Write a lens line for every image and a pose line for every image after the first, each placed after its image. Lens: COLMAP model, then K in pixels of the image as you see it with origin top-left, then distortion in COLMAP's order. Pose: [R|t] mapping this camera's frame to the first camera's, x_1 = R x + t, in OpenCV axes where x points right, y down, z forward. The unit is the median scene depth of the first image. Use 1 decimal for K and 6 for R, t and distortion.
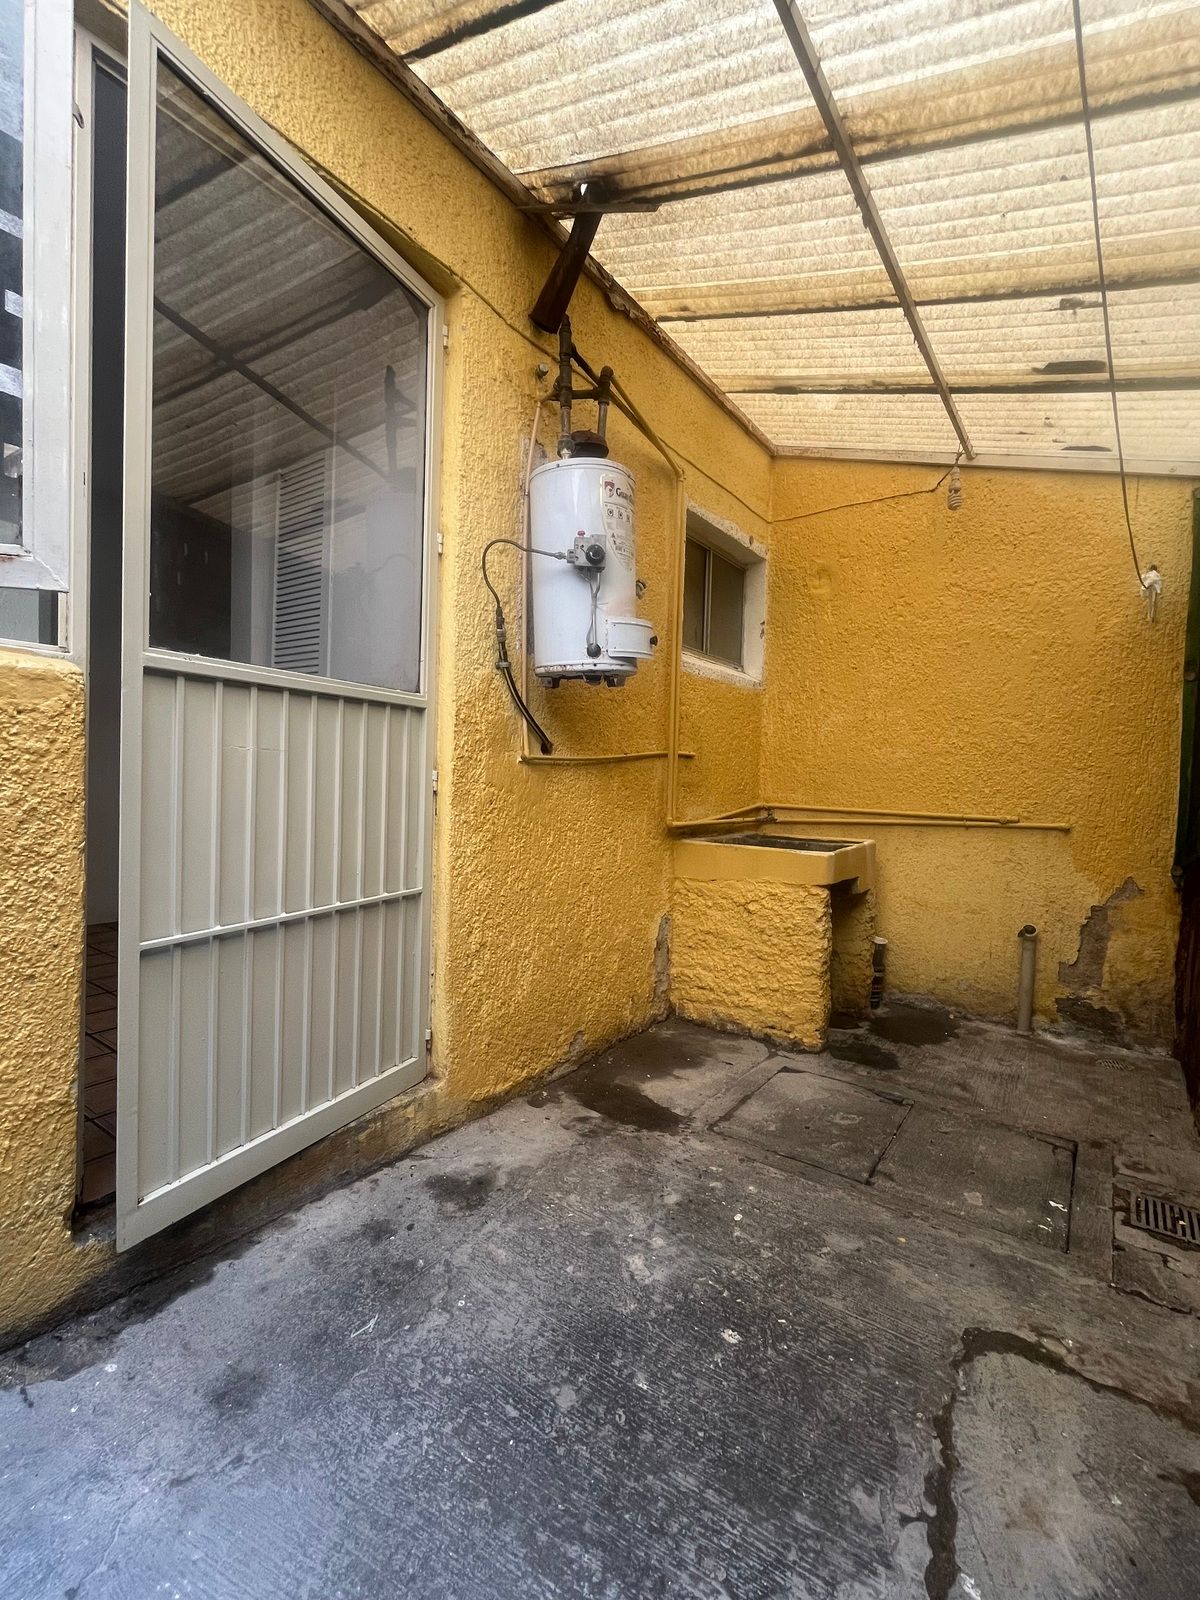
lens RADIAL K [[704.3, 0, 600.0], [0, 704.3, 800.0], [0, 0, 1]] dist [-0.000002, -0.000019]
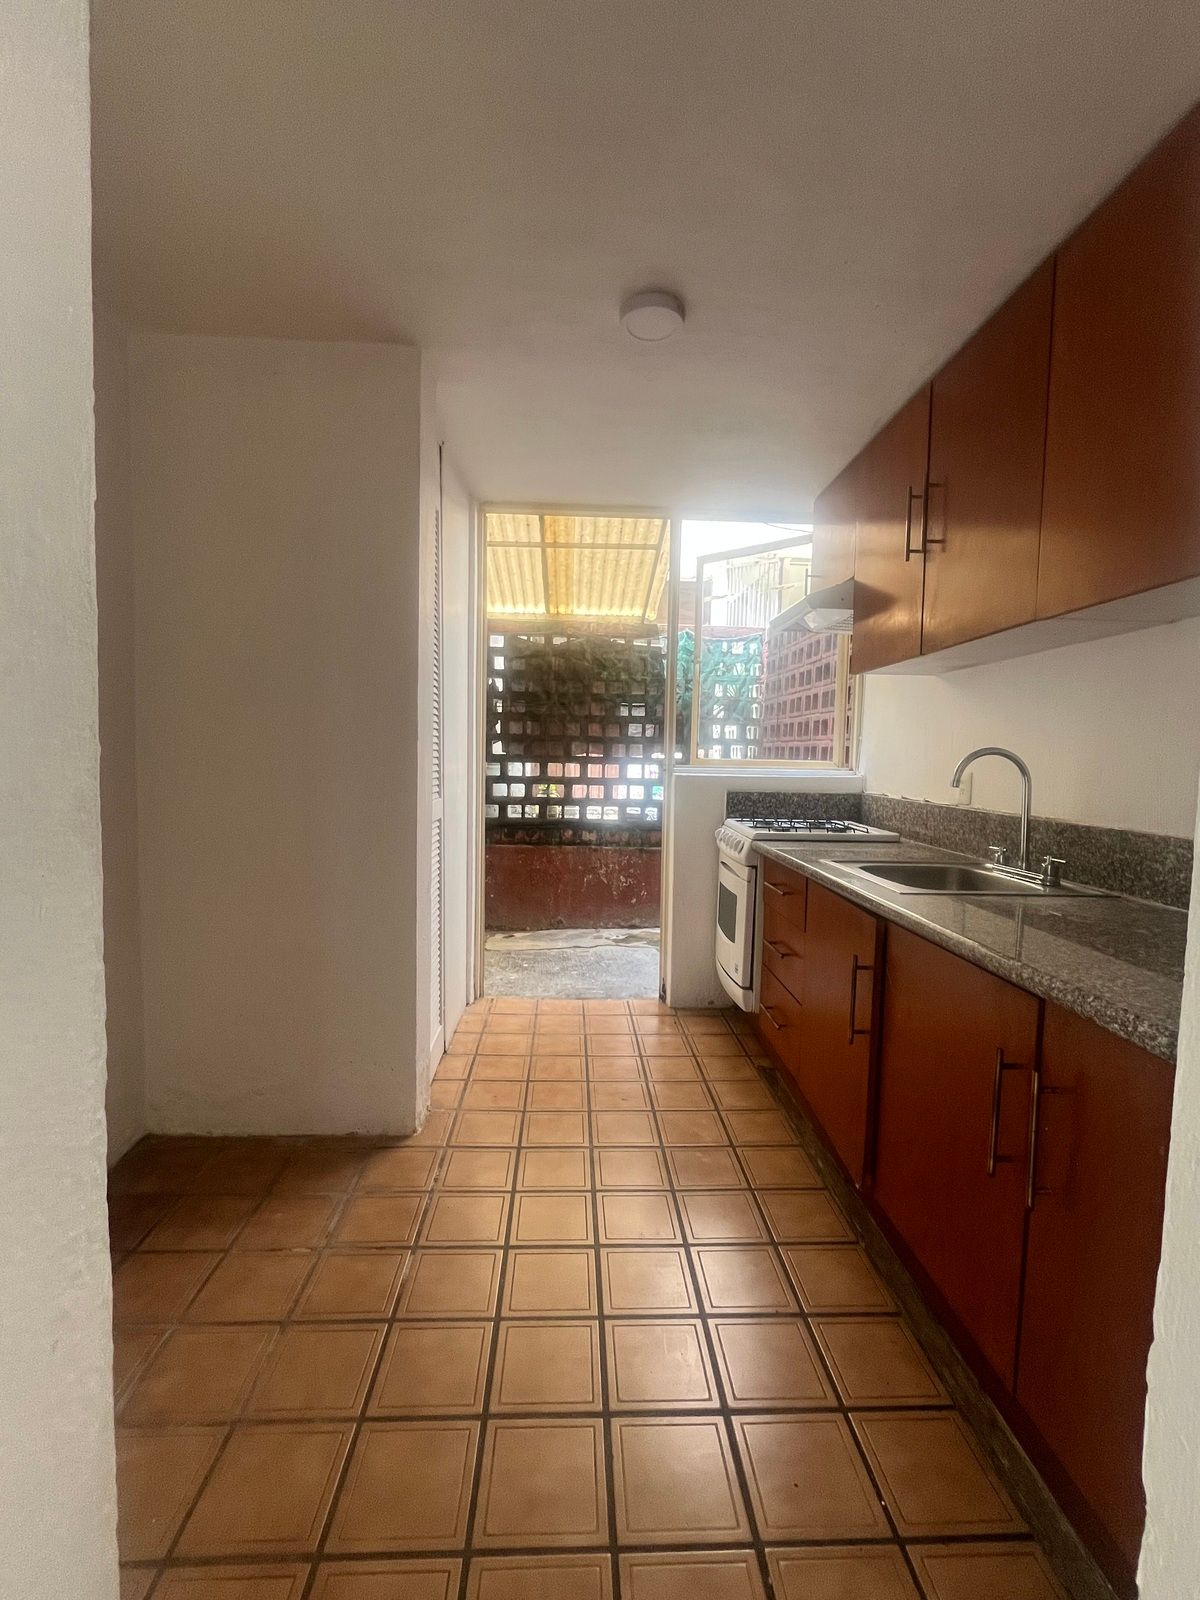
lens RADIAL K [[704.3, 0, 600.0], [0, 704.3, 800.0], [0, 0, 1]] dist [-0.000002, -0.000019]
pose [[-0.615871, -0.094962, 0.782103, -2.518852], [-0.019341, 0.994232, 0.105488, -0.355002], [-0.787610, 0.049841, -0.614156, 2.702874]]
